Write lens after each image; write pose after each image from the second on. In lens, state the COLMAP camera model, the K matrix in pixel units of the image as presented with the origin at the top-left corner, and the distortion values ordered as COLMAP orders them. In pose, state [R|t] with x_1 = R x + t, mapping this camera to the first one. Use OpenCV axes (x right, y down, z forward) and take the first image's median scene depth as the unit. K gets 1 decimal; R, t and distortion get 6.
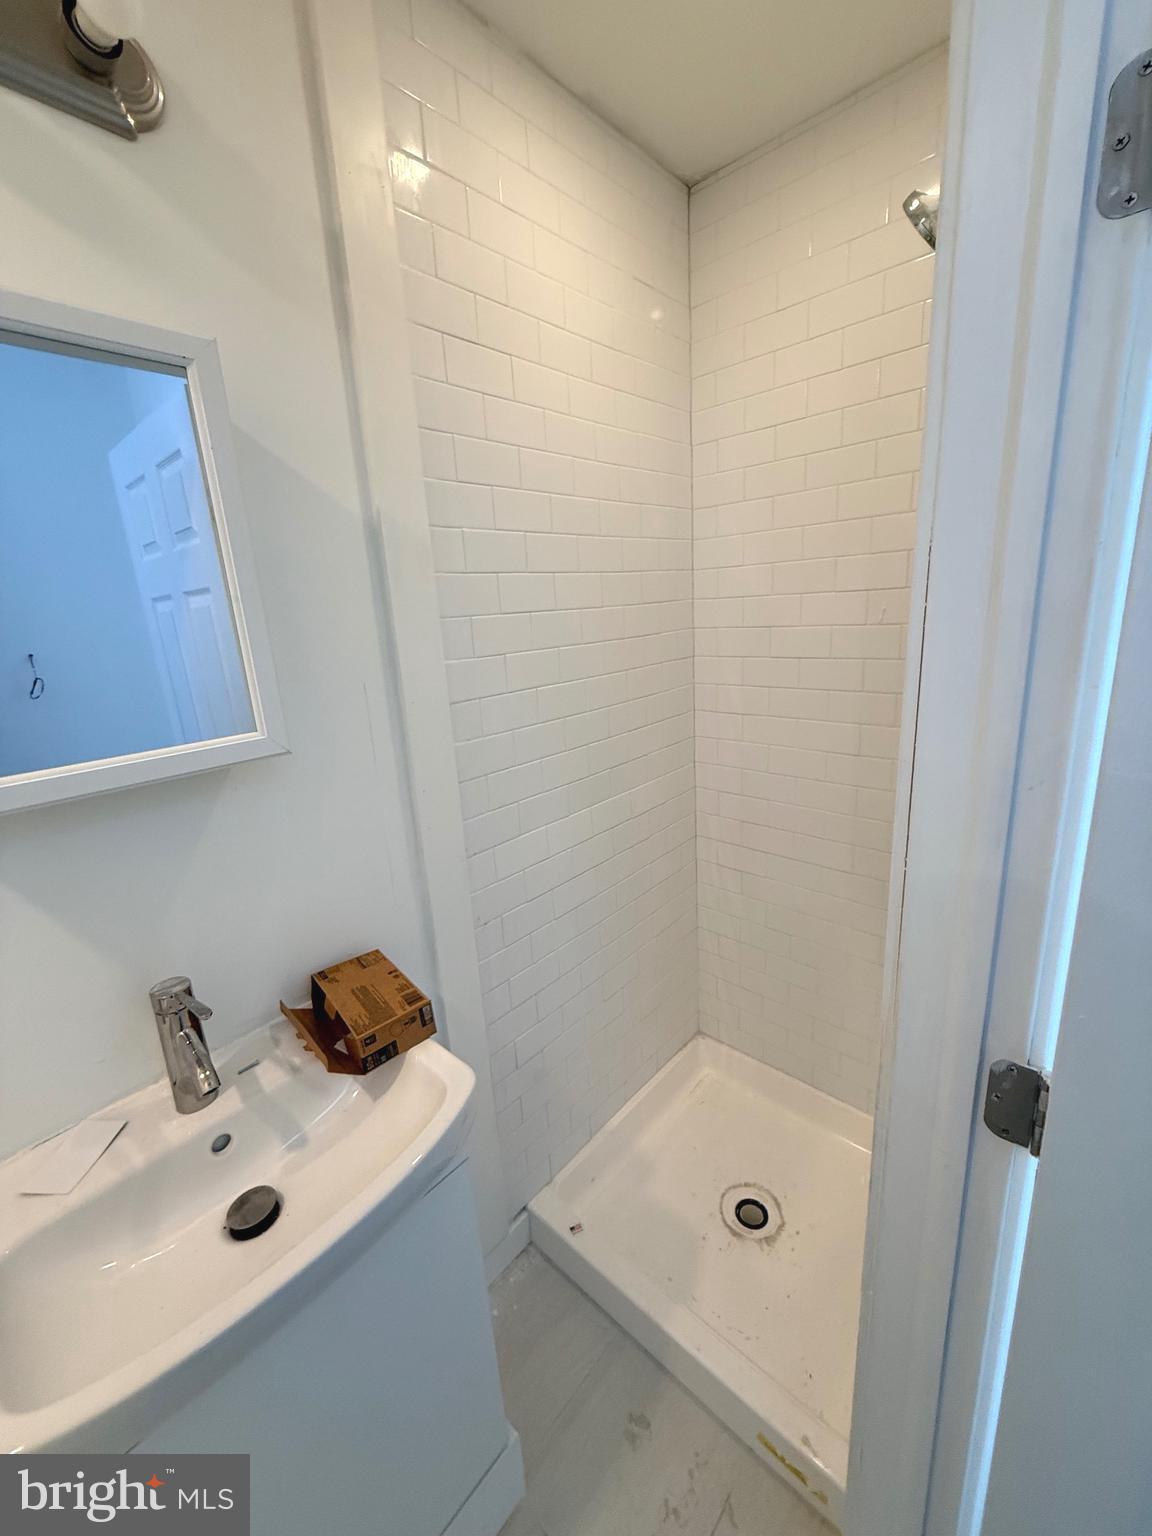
lens RADIAL K [[613.2, 0, 573.5], [0, 613.2, 767.6], [0, 0, 1]] dist [0.000553, 0.000256]
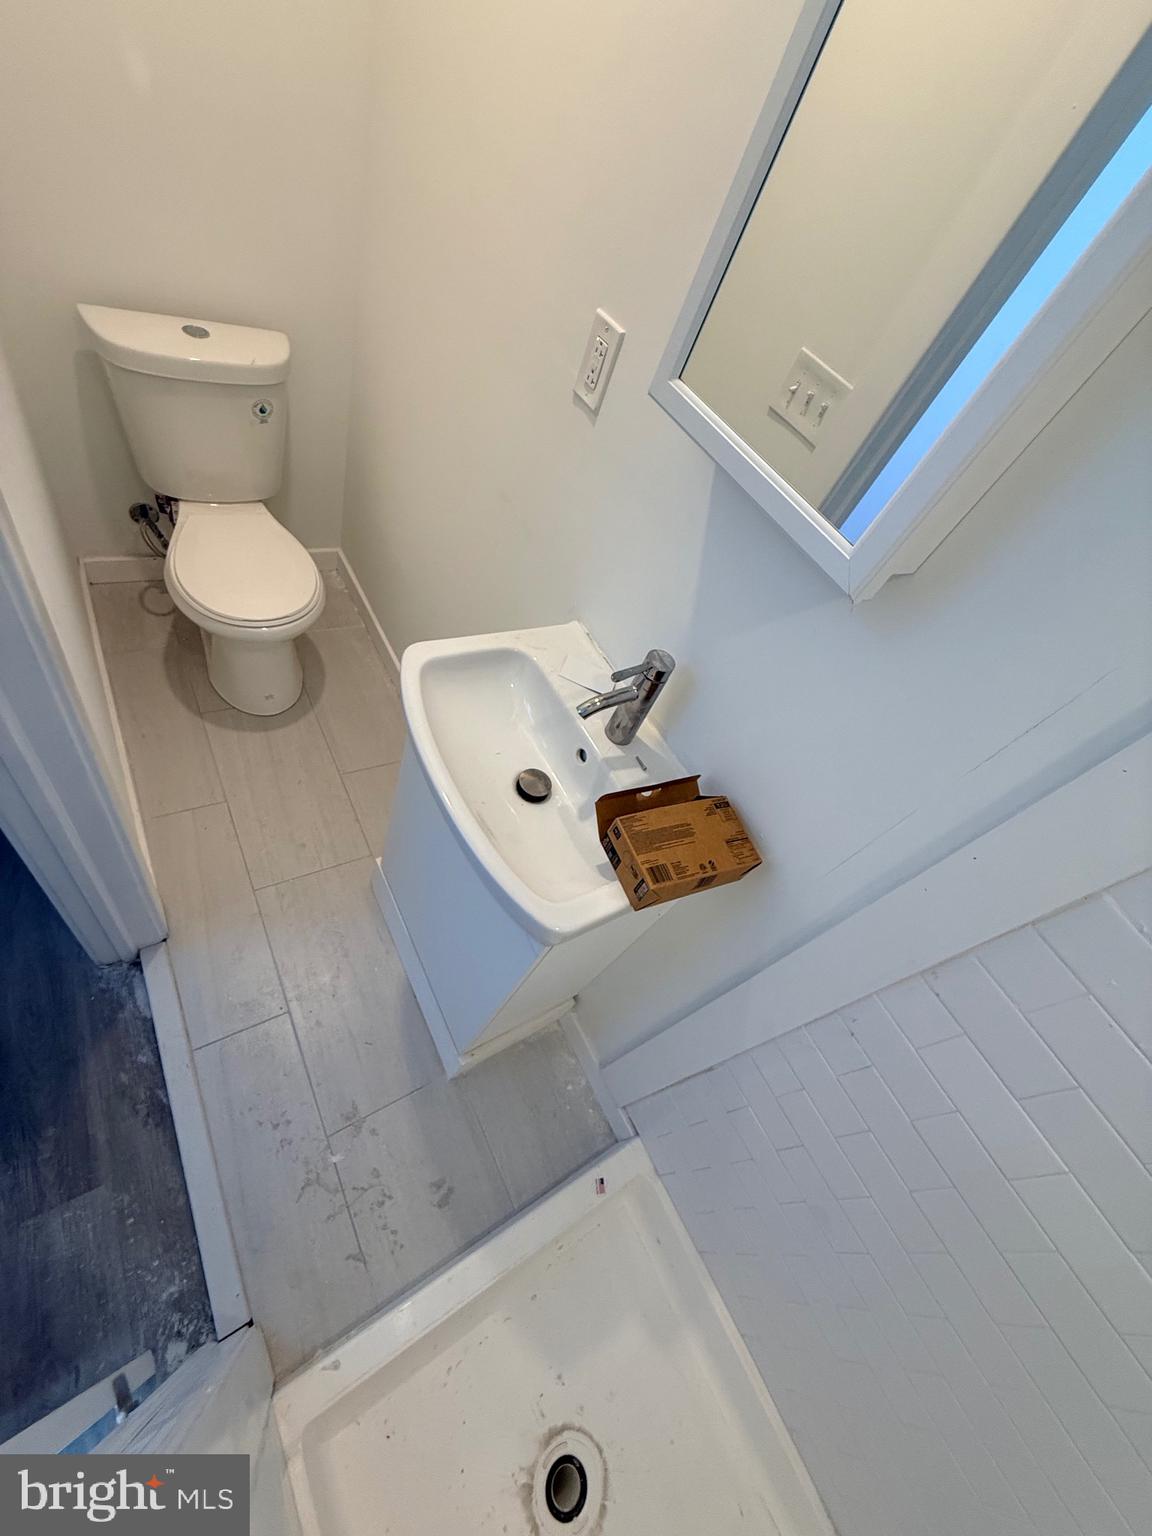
lens RADIAL K [[613.2, 0, 579.9], [0, 613.2, 762.1], [0, 0, 1]] dist [0.000553, 0.000256]
pose [[-0.300038, 0.720142, -0.625598, 0.179500], [-0.537295, 0.414314, 0.734615, -0.239577], [0.788221, 0.556542, 0.262619, 0.510927]]
